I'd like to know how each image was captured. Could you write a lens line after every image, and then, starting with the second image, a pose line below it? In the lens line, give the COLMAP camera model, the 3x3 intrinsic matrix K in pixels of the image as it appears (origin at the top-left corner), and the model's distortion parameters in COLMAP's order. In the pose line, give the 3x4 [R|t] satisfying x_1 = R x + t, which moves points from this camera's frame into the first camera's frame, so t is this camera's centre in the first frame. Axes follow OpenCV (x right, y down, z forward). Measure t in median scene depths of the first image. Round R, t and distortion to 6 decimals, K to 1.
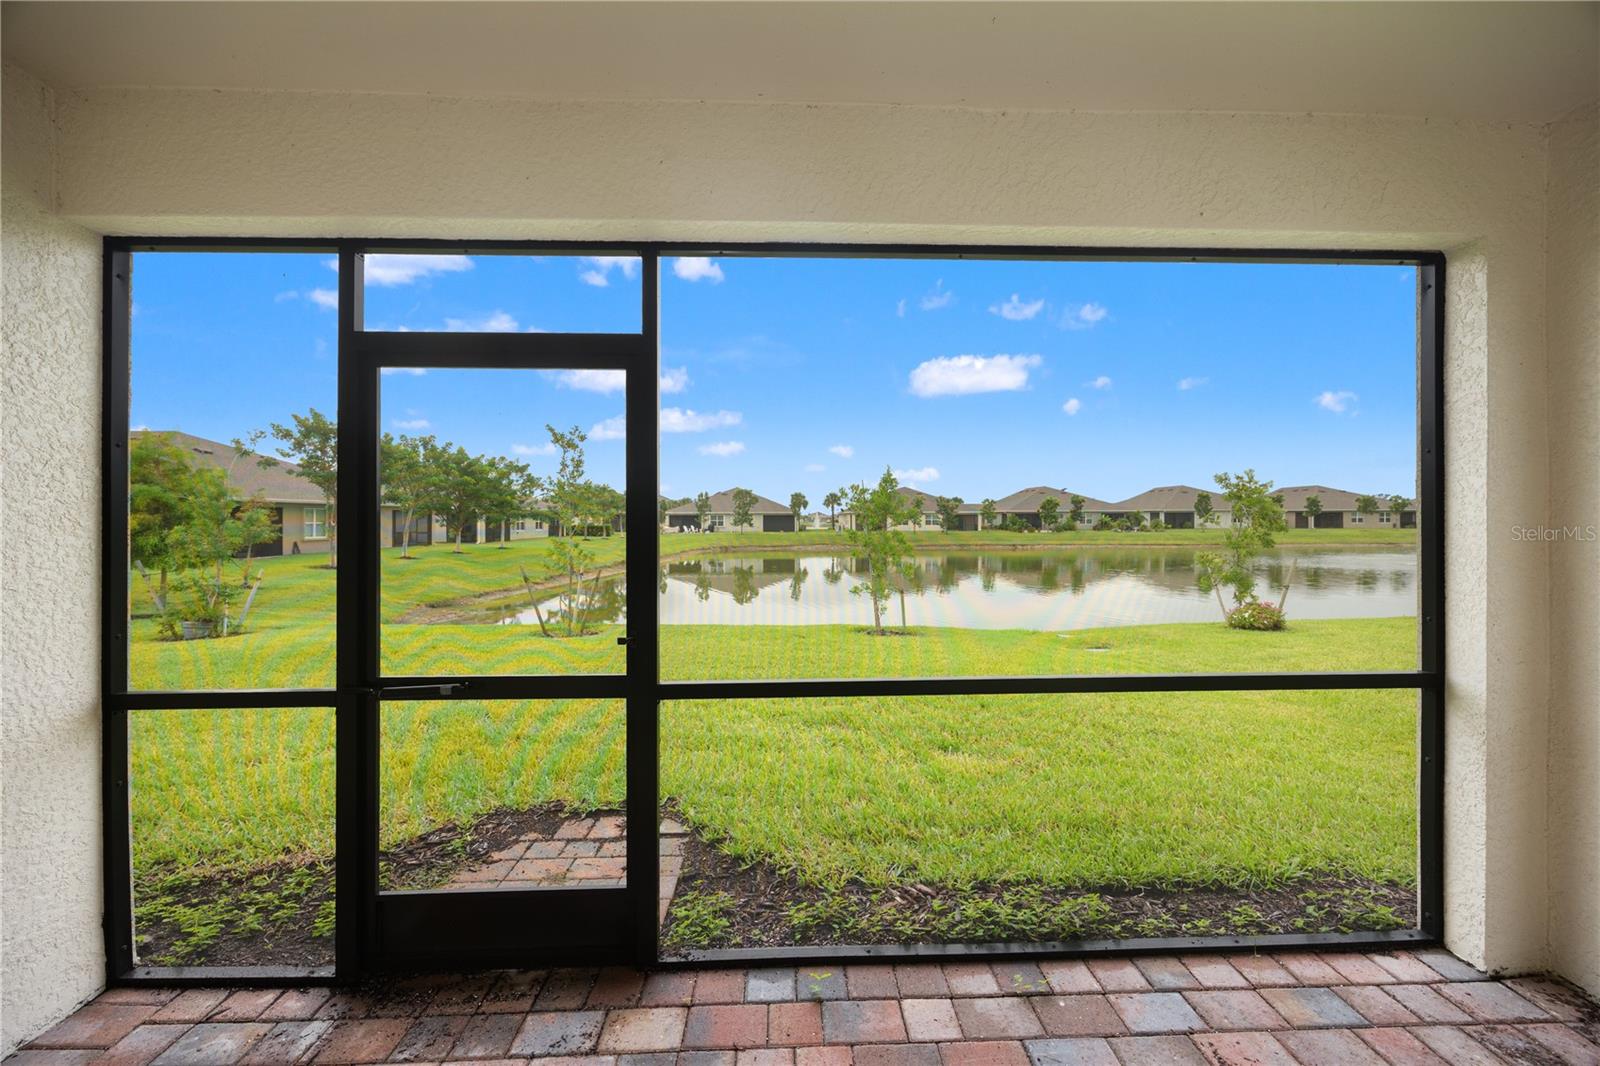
lens RADIAL K [[618.4, 0, 805.0], [0, 618.4, 519.1], [0, 0, 1]] dist [-0.003875, 0.000245]
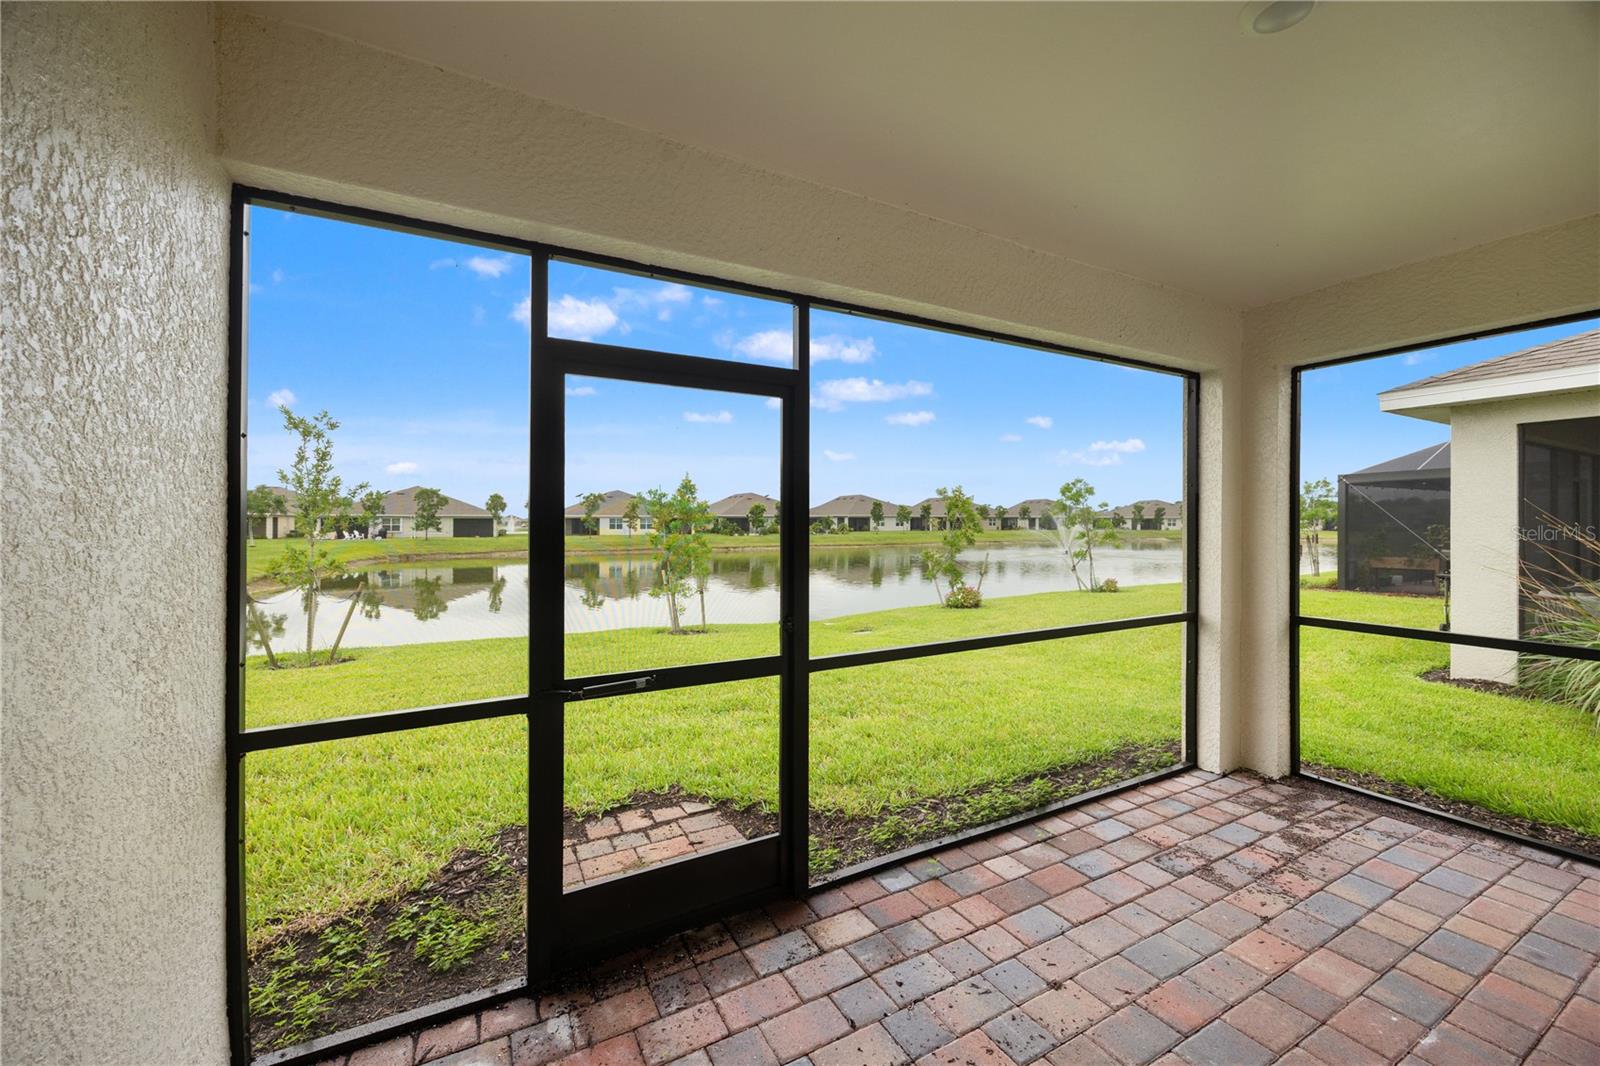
lens RADIAL K [[618.4, 0, 789.9], [0, 618.4, 524.8], [0, 0, 1]] dist [-0.003875, 0.000245]
pose [[0.898793, -0.000389, 0.438374, -0.748455], [-0.000838, 0.999996, 0.002605, -0.001933], [-0.438373, -0.002708, 0.898789, -0.070294]]
